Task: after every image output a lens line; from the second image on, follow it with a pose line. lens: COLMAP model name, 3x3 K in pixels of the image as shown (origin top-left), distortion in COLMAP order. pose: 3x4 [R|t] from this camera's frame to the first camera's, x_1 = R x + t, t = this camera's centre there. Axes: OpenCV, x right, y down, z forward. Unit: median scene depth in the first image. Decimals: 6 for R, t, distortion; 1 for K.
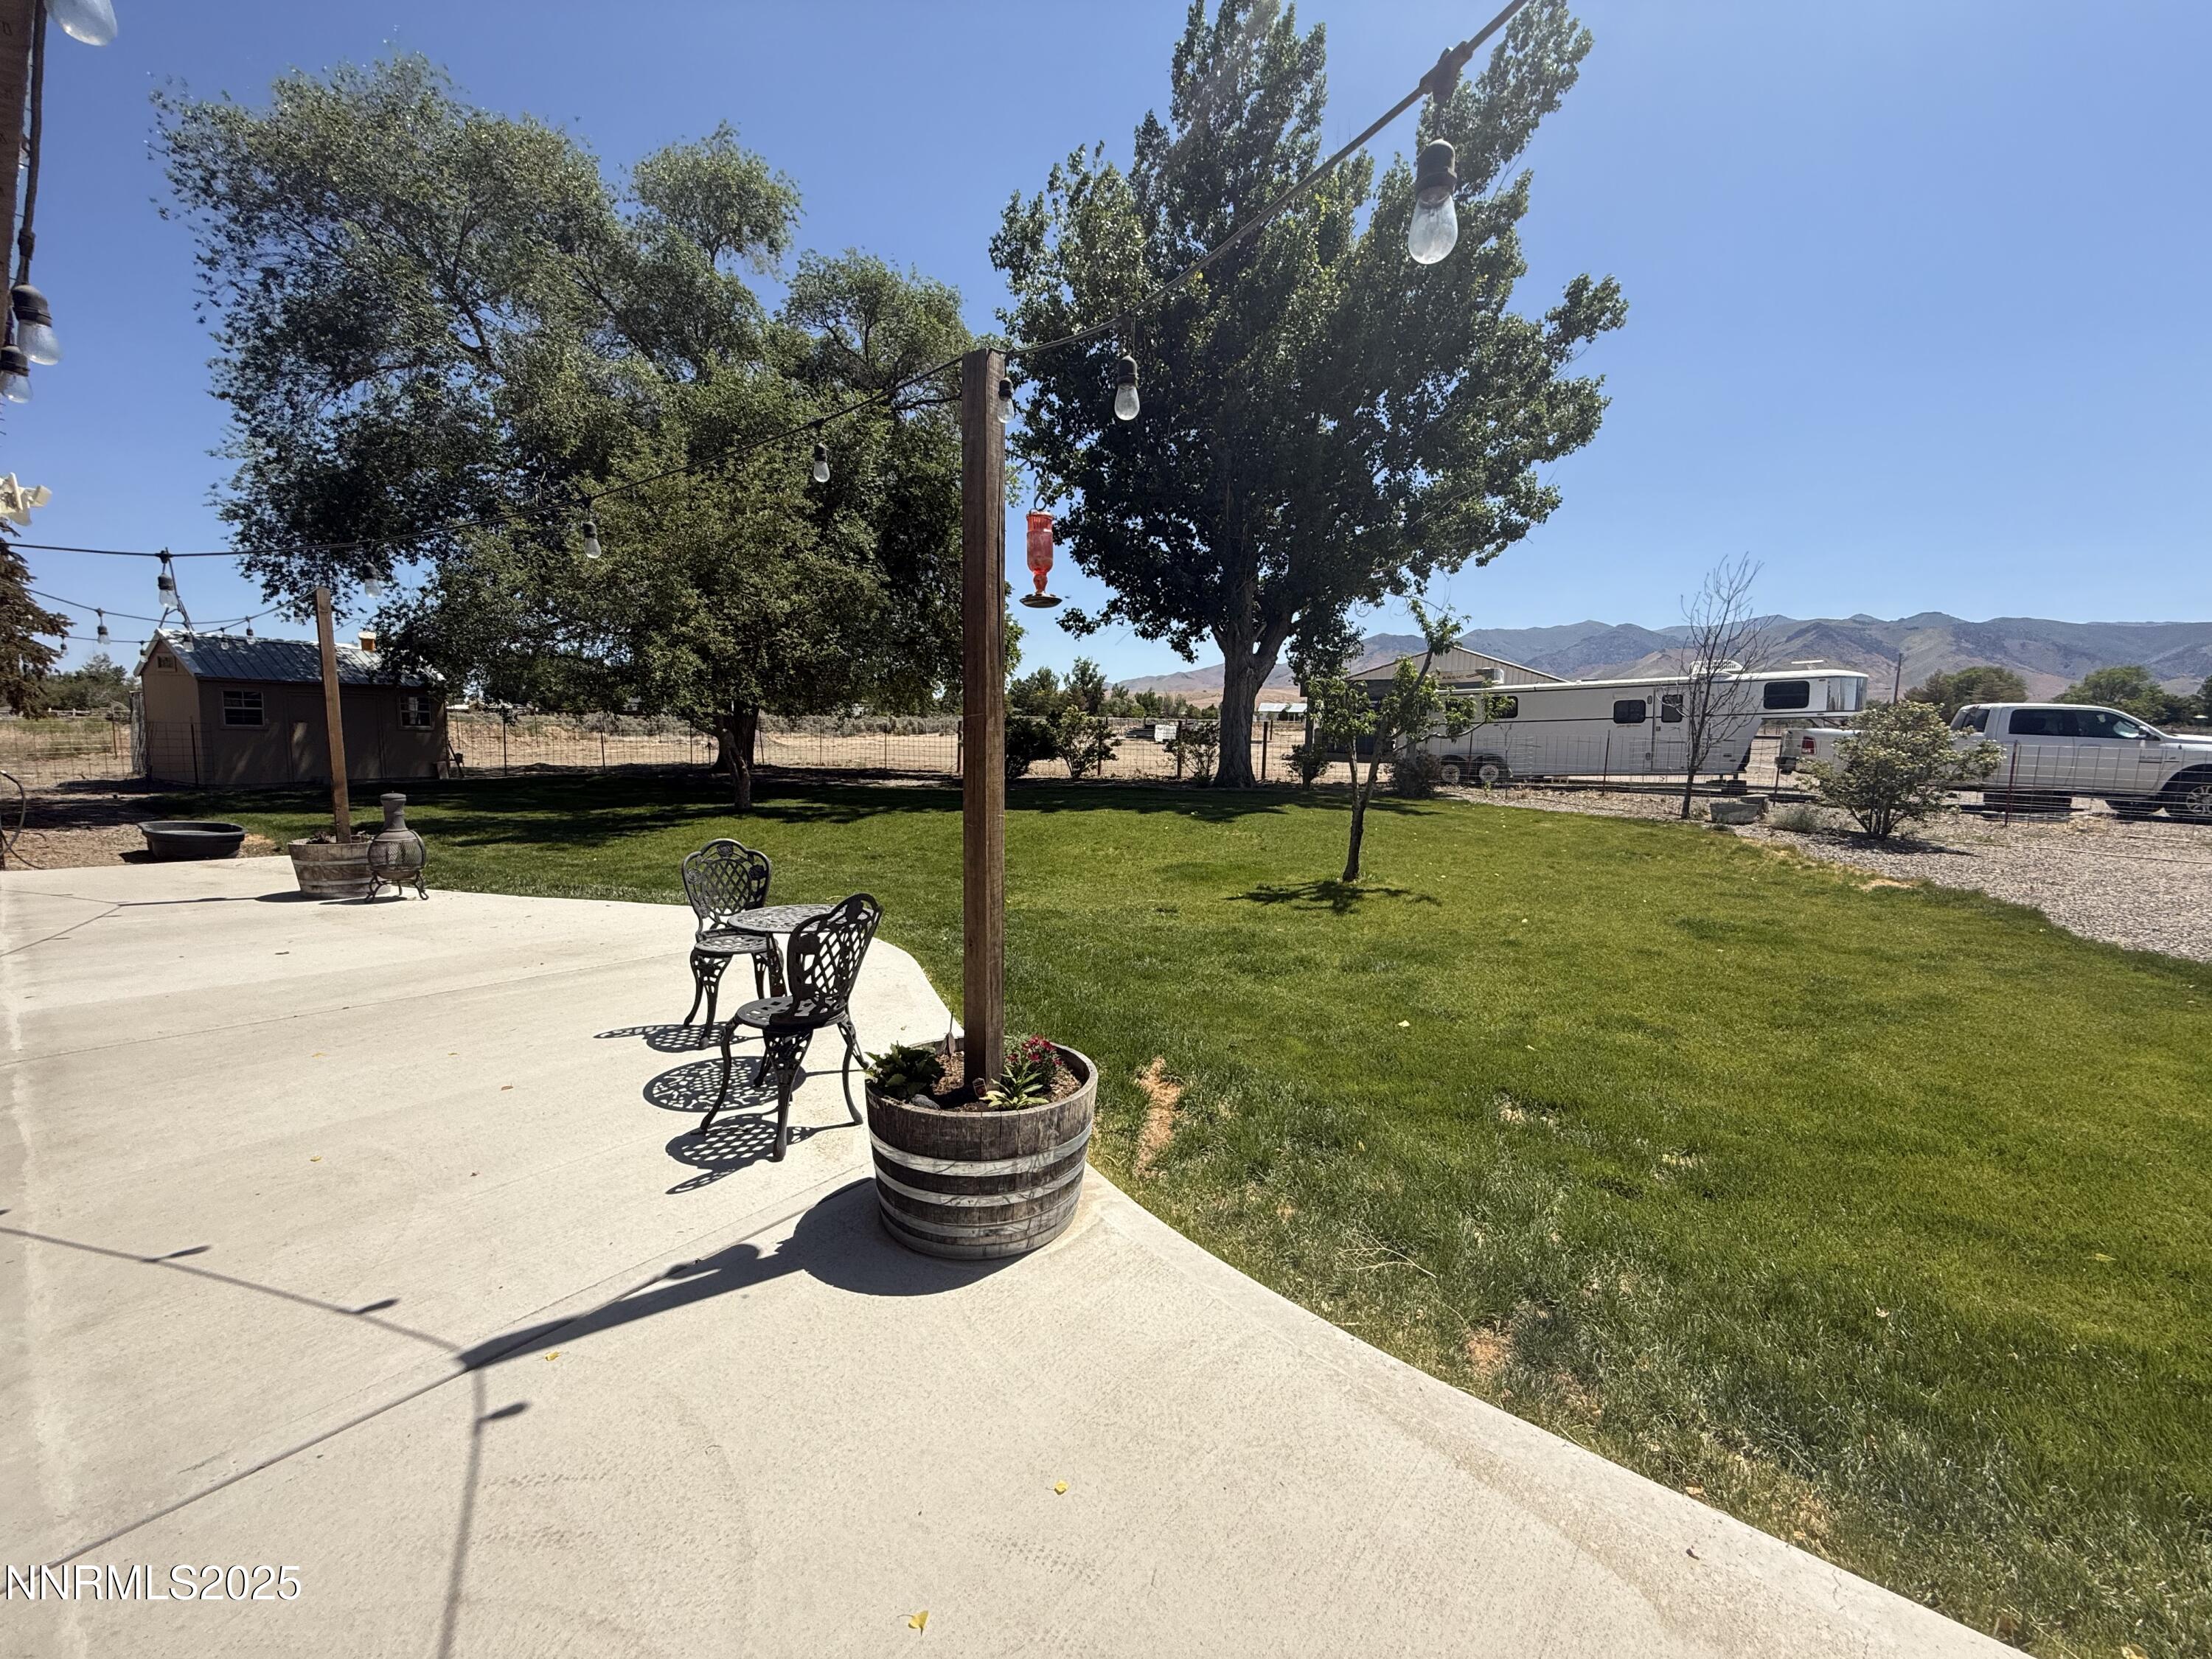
lens RADIAL K [[880.6, 0, 1091.2], [0, 880.6, 832.3], [0, 0, 1]] dist [-0.000465, 0.000781]
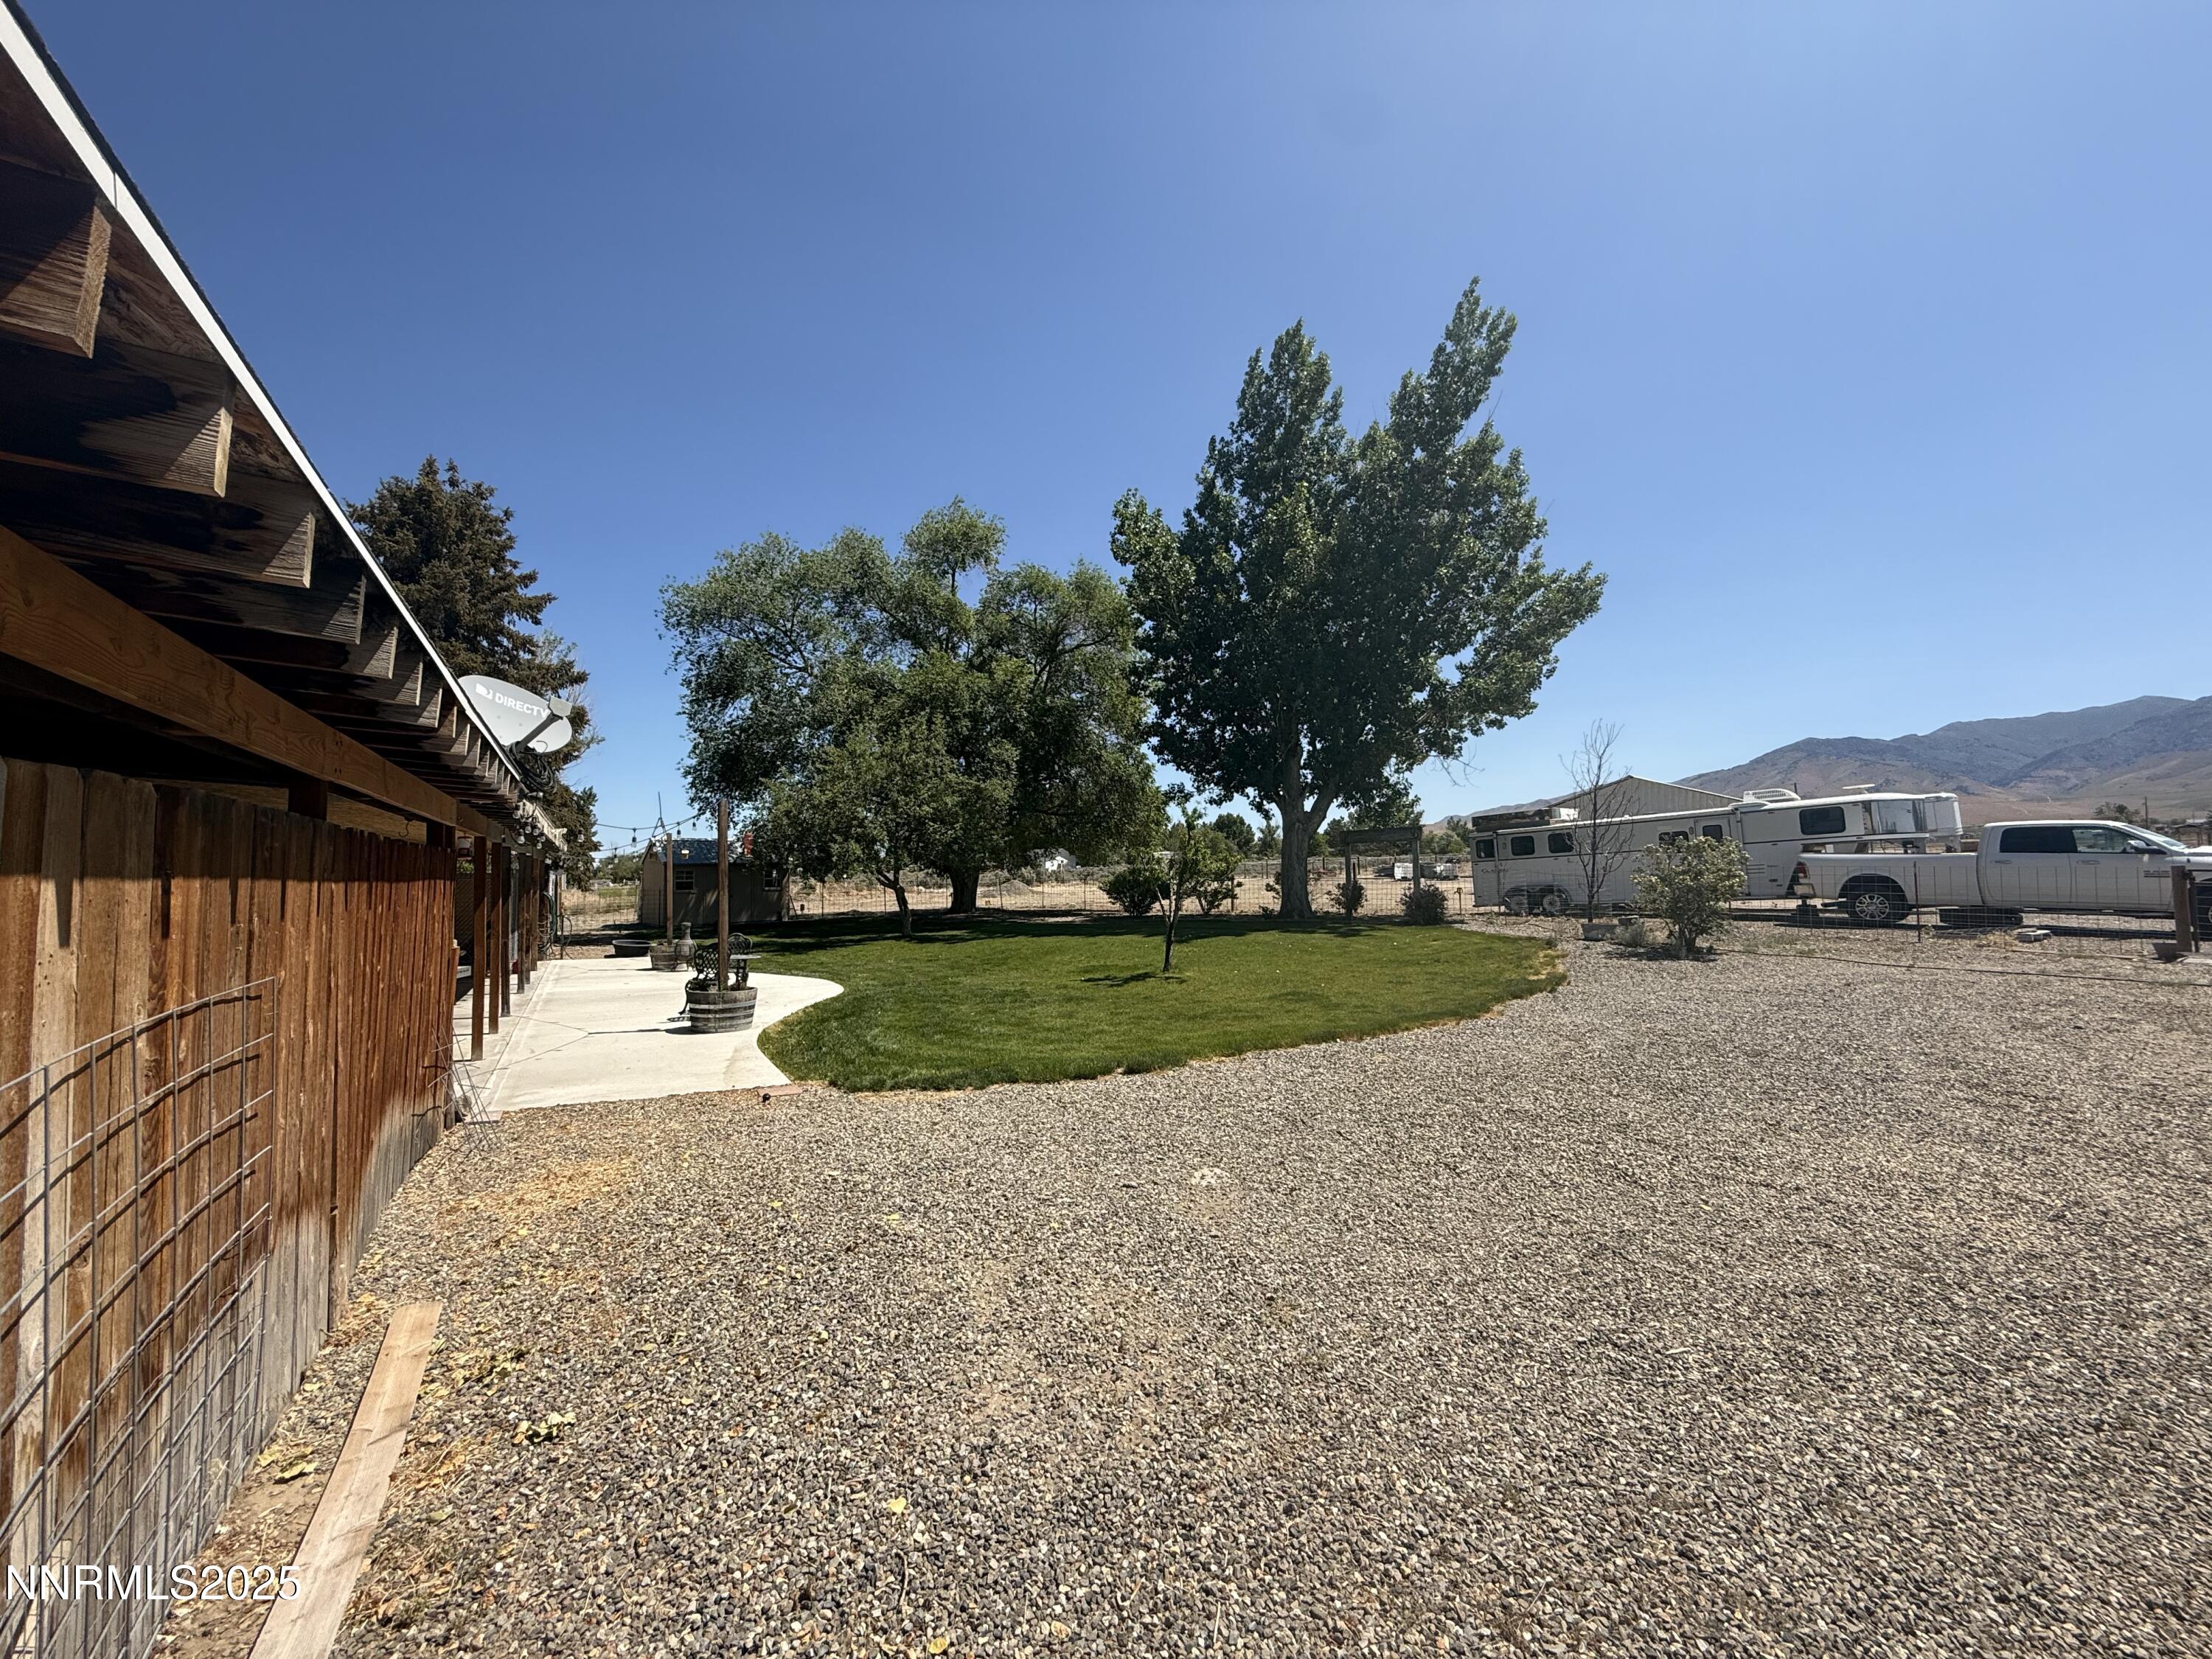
lens RADIAL K [[880.6, 0, 1096.2], [0, 880.6, 826.3], [0, 0, 1]] dist [-0.000465, 0.000781]
pose [[0.928092, -0.053868, -0.368433, 0.353315], [-0.008369, 0.986212, -0.165274, 0.026373], [0.372256, 0.156473, 0.914845, -0.242992]]
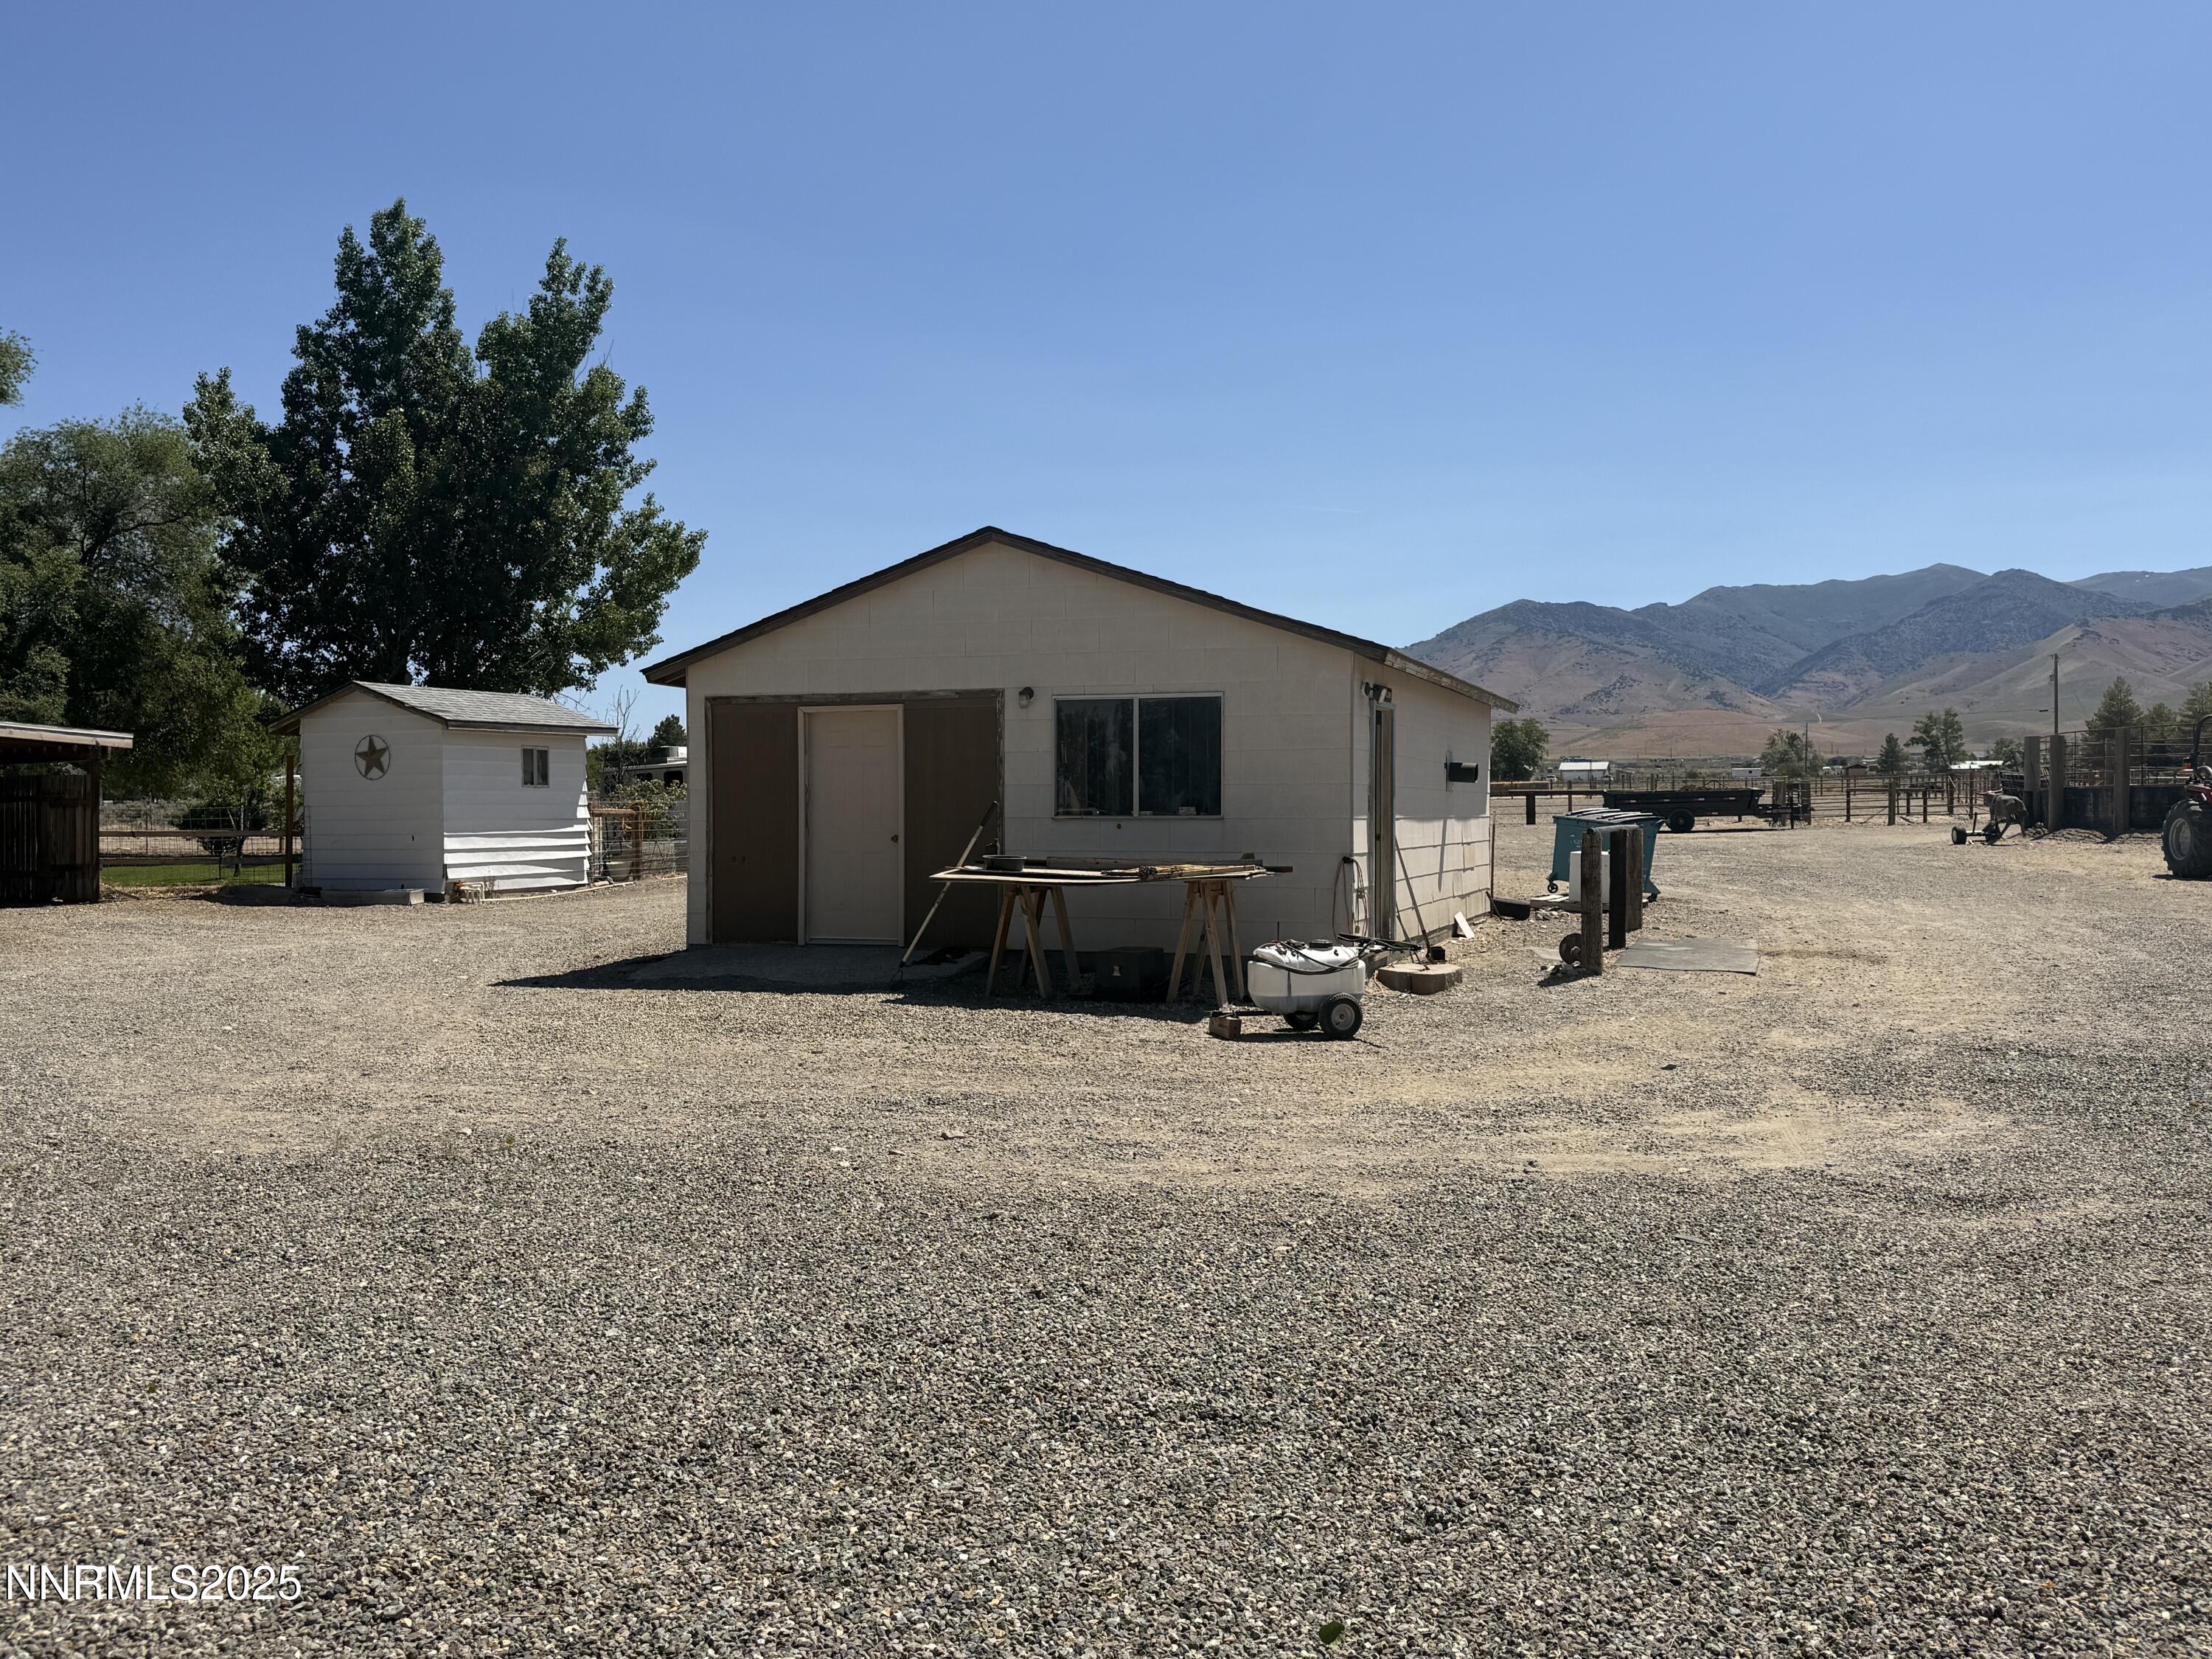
lens RADIAL K [[1965.6, 0, 1110.2], [0, 1965.6, 835.4], [0, 0, 1]] dist [-0.003656, -0.018102]
pose [[0.996543, -0.029316, 0.077735, 0.965025], [0.037273, 0.993986, -0.102965, 0.251259], [-0.074249, 0.105507, 0.991643, -1.850592]]
